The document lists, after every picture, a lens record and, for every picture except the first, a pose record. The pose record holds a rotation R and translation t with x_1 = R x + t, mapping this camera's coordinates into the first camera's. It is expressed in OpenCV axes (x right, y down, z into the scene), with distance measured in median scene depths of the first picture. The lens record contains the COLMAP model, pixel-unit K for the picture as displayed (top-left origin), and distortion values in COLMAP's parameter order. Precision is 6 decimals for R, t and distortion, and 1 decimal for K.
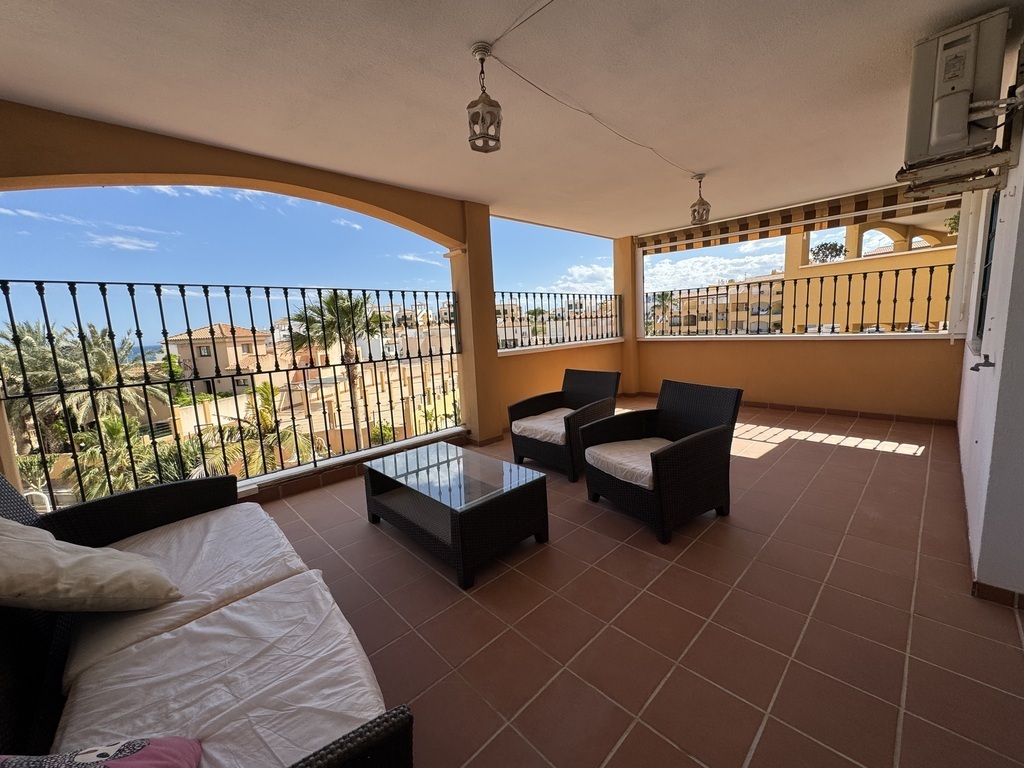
lens RADIAL K [[409.5, 0, 511.1], [0, 409.5, 384.3], [0, 0, 1]] dist [-0.000591, 0.000254]
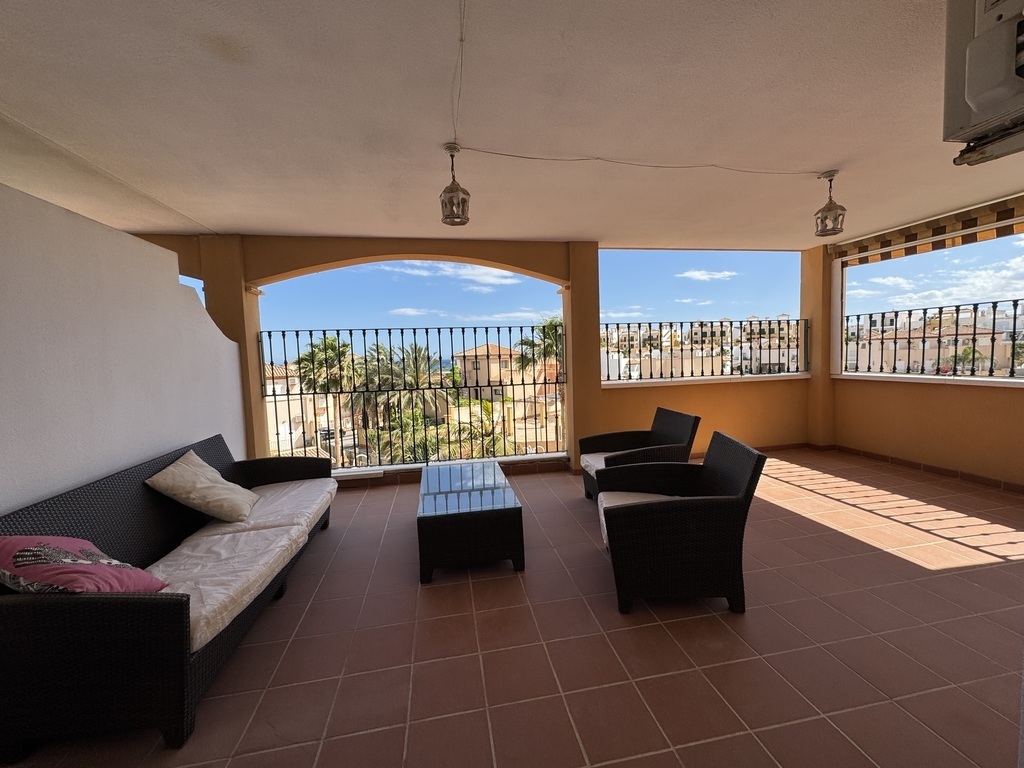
lens RADIAL K [[409.5, 0, 511.1], [0, 409.5, 384.3], [0, 0, 1]] dist [-0.000591, 0.000254]
pose [[0.829827, 0.060542, -0.554727, 0.353237], [-0.086775, 0.996004, -0.021107, -0.039067], [0.551232, 0.065651, 0.831765, 0.047536]]
